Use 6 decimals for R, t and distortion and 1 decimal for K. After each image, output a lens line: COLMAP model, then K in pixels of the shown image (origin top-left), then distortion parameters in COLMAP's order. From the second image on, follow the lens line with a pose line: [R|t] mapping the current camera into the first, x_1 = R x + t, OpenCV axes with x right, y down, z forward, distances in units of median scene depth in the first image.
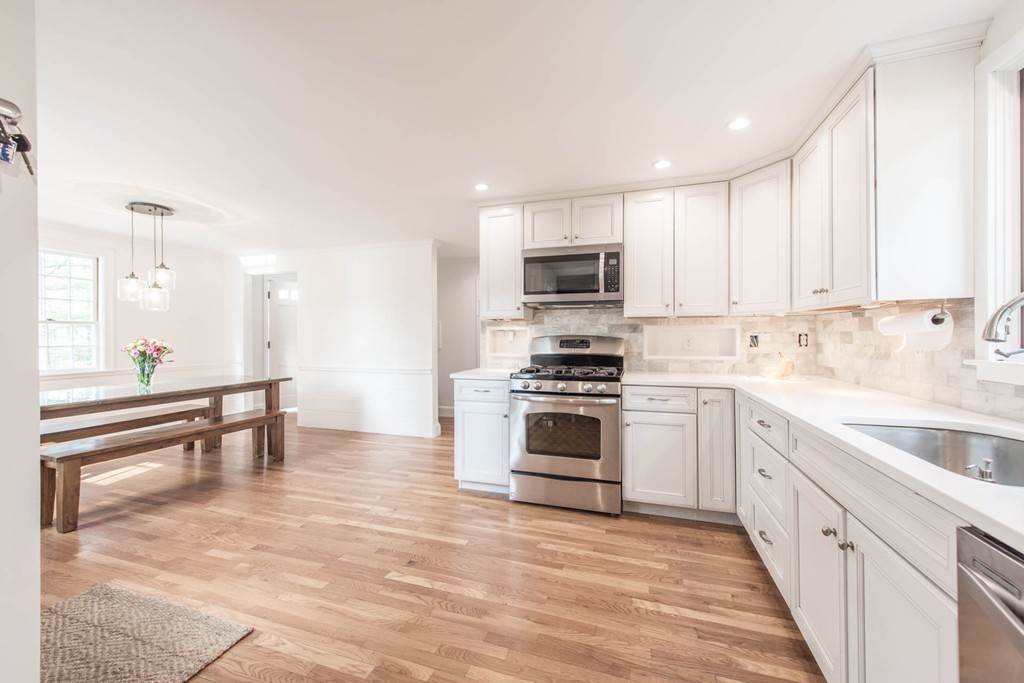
lens RADIAL K [[399.7, 0, 509.2], [0, 399.7, 337.7], [0, 0, 1]] dist [0.012881, -0.003719]
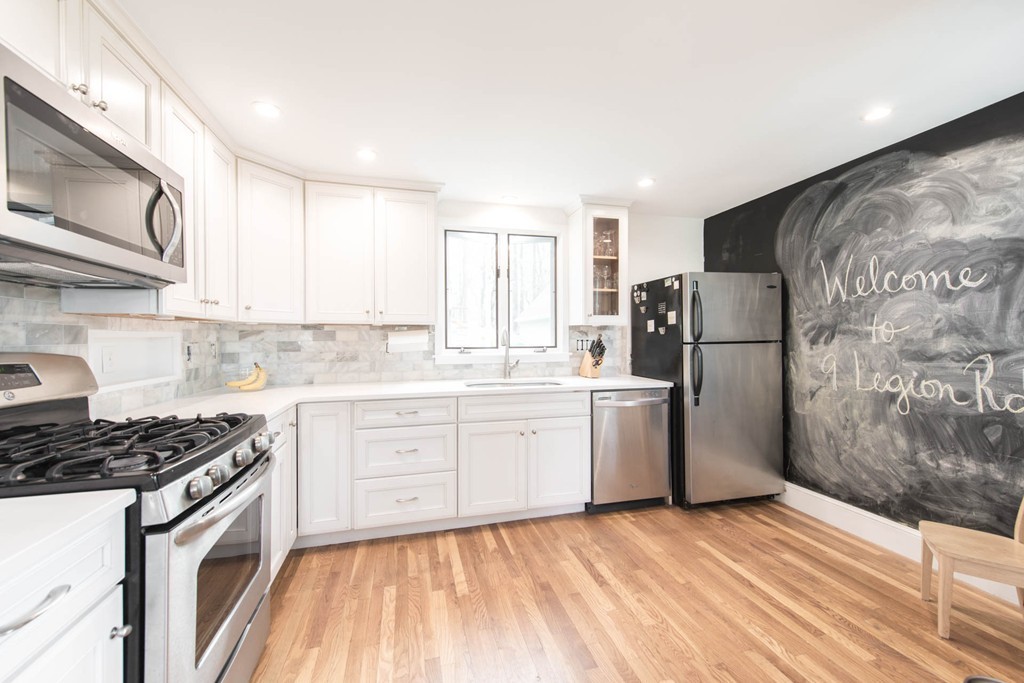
lens RADIAL K [[399.7, 0, 509.2], [0, 399.7, 337.7], [0, 0, 1]] dist [0.012881, -0.003719]
pose [[-0.538334, 0.005084, 0.842716, -0.563014], [0.008153, 0.999966, -0.000825, -0.023055], [-0.842692, 0.006426, -0.538358, 1.247273]]
